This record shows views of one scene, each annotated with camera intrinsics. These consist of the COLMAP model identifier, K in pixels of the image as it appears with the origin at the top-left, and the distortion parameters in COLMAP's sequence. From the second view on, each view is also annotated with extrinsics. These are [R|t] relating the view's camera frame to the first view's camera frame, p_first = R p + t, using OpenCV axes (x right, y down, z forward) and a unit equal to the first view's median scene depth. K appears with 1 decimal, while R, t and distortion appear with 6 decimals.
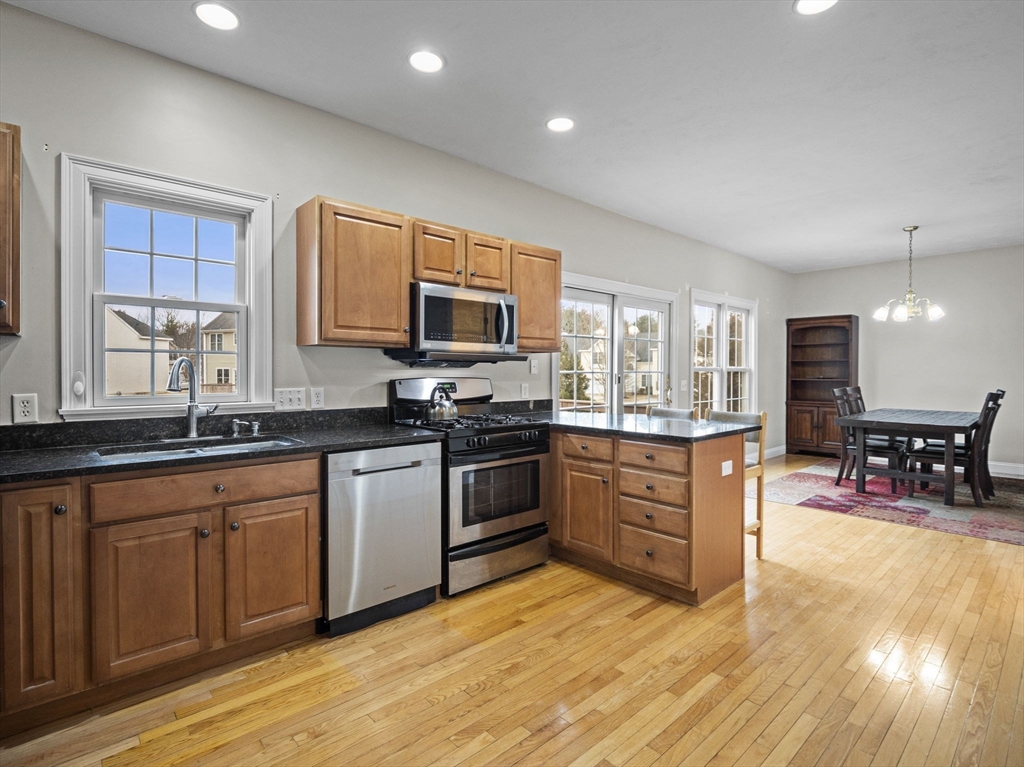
lens RADIAL K [[498.1, 0, 507.4], [0, 498.1, 377.0], [0, 0, 1]] dist [-0.000175, -0.009073]
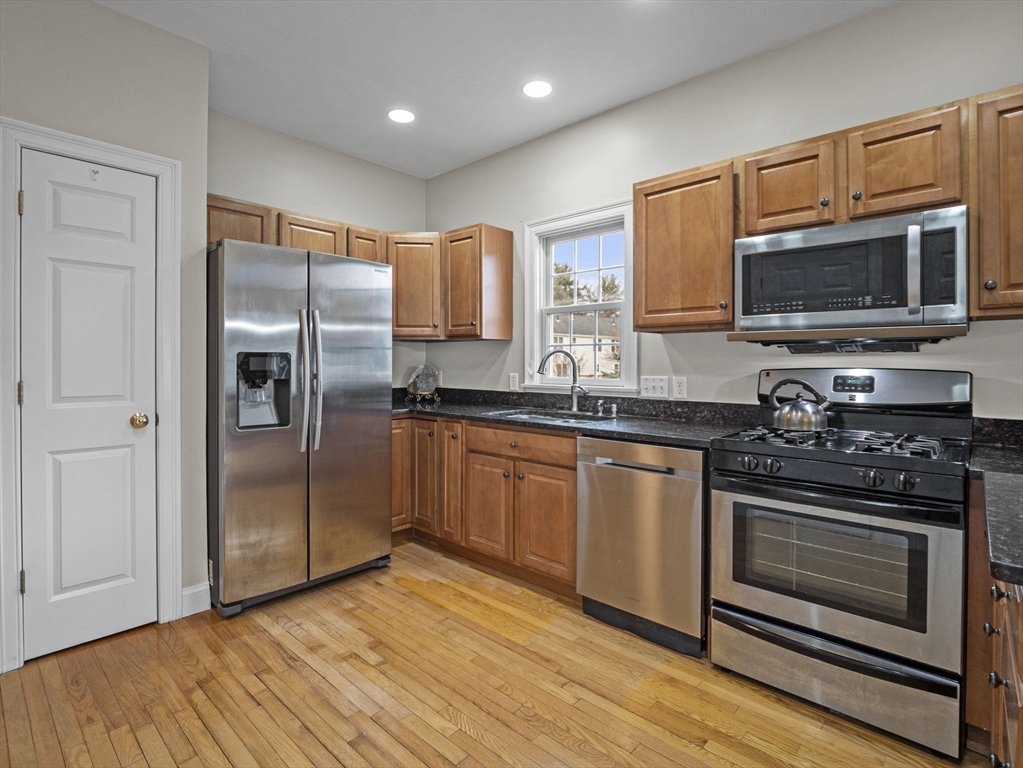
lens RADIAL K [[511.8, 0, 508.9], [0, 511.8, 366.3], [0, 0, 1]] dist [-0.004940, -0.001631]
pose [[0.111857, 0.004374, -0.993715, 0.579025], [-0.013443, 0.999905, 0.002888, 0.003433], [0.993633, 0.013036, 0.111905, 0.596045]]
